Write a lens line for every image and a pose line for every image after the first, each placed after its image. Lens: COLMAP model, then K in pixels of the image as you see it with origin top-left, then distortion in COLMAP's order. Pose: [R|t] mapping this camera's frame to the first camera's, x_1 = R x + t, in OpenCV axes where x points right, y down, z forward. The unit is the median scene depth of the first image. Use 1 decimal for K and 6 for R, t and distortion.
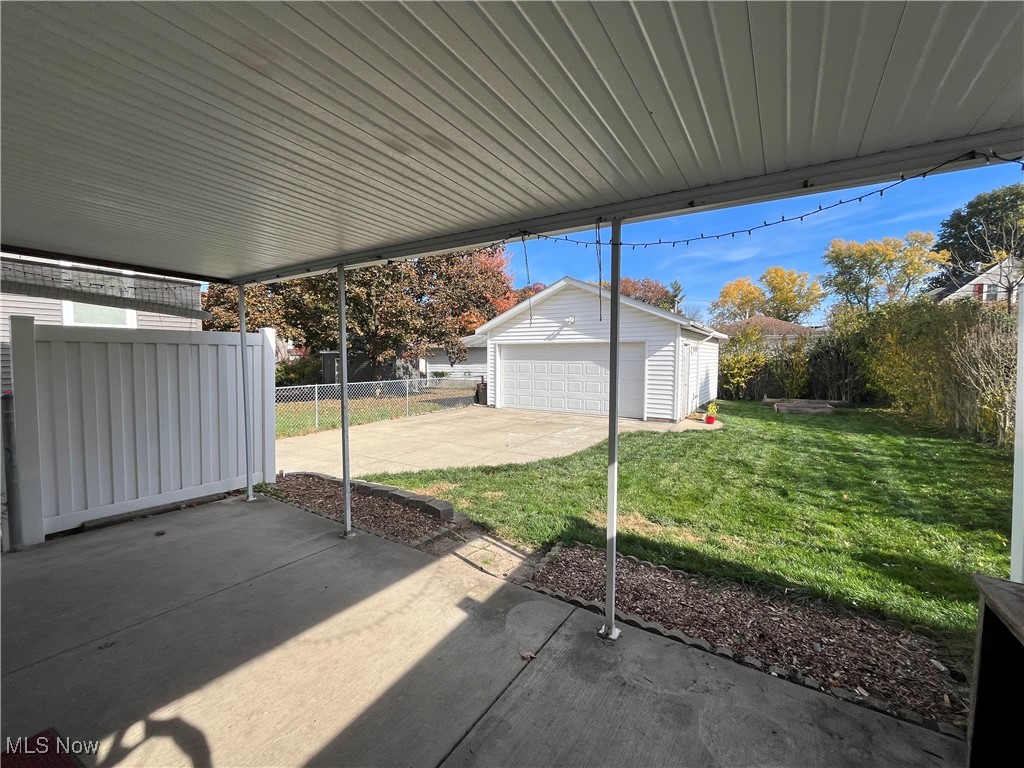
lens RADIAL K [[416.4, 0, 512.0], [0, 416.4, 384.0], [0, 0, 1]] dist [0.000684, 0.000523]
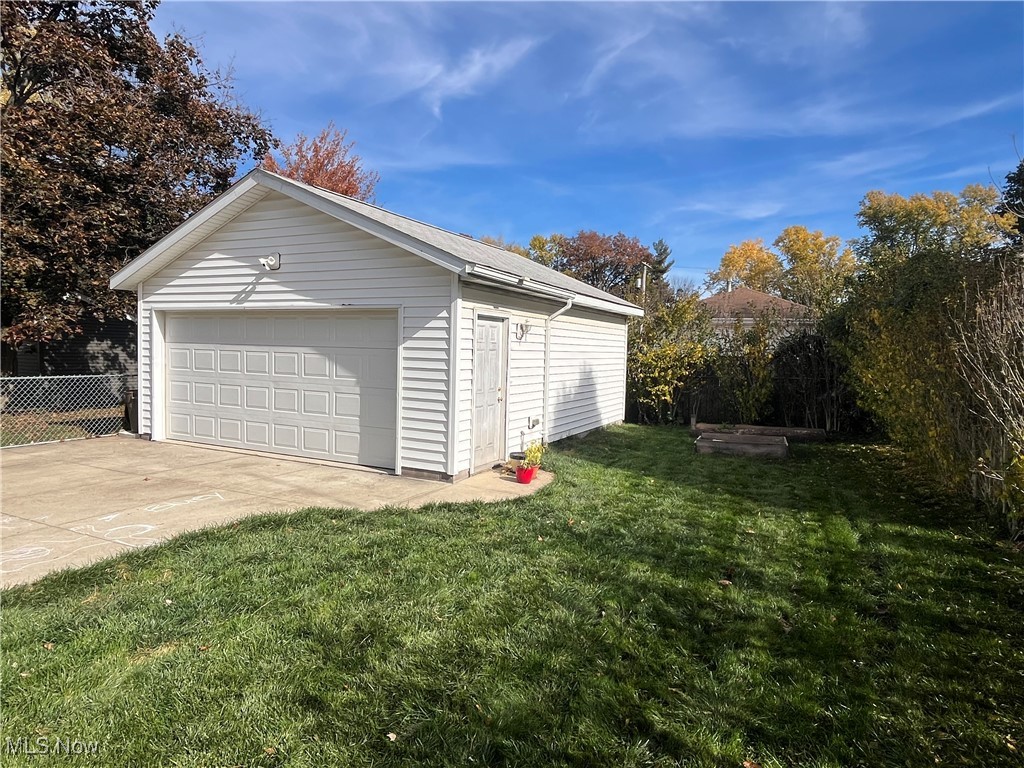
lens RADIAL K [[616.1, 0, 512.0], [0, 616.1, 384.0], [0, 0, 1]] dist [0.002708, -0.000912]
pose [[0.992408, 0.015516, 0.122005, 0.288186], [-0.014906, 0.999871, -0.005911, -0.010702], [-0.122081, 0.004048, 0.992512, 0.226511]]
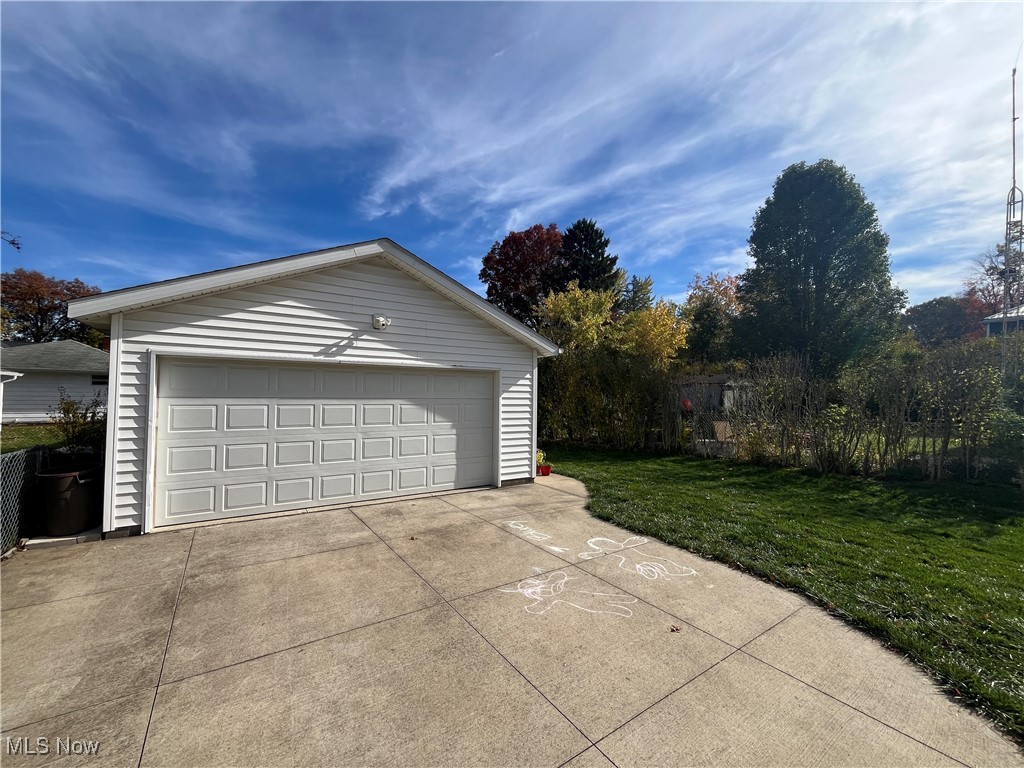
lens RADIAL K [[416.4, 0, 512.0], [0, 416.4, 384.0], [0, 0, 1]] dist [0.000684, 0.000523]
pose [[0.396609, 0.029350, 0.917518, -0.239462], [0.053121, 0.997080, -0.054858, -0.032612], [-0.916449, 0.070497, 0.393892, 0.561014]]
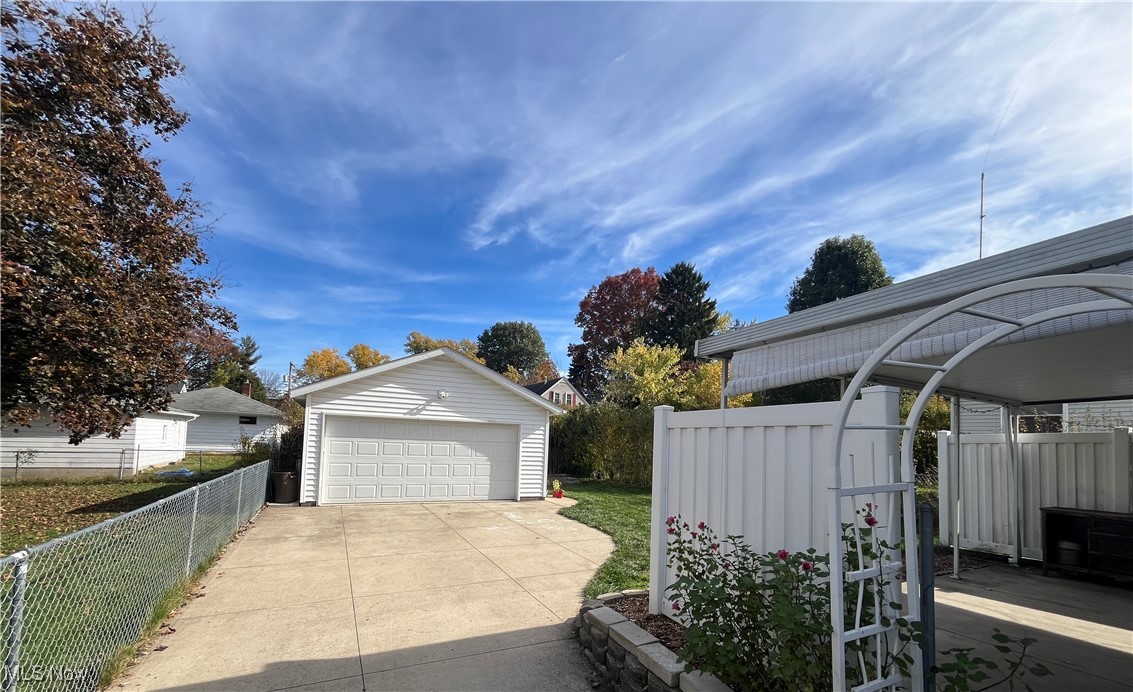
lens RADIAL K [[462.0, 0, 566.1], [0, 462.0, 429.5], [0, 0, 1]] dist [0.017761, -0.007276]
pose [[0.508464, 0.040542, 0.860128, -0.491070], [0.021586, 0.997977, -0.059801, -0.013901], [-0.860812, 0.048974, 0.506561, 0.246492]]
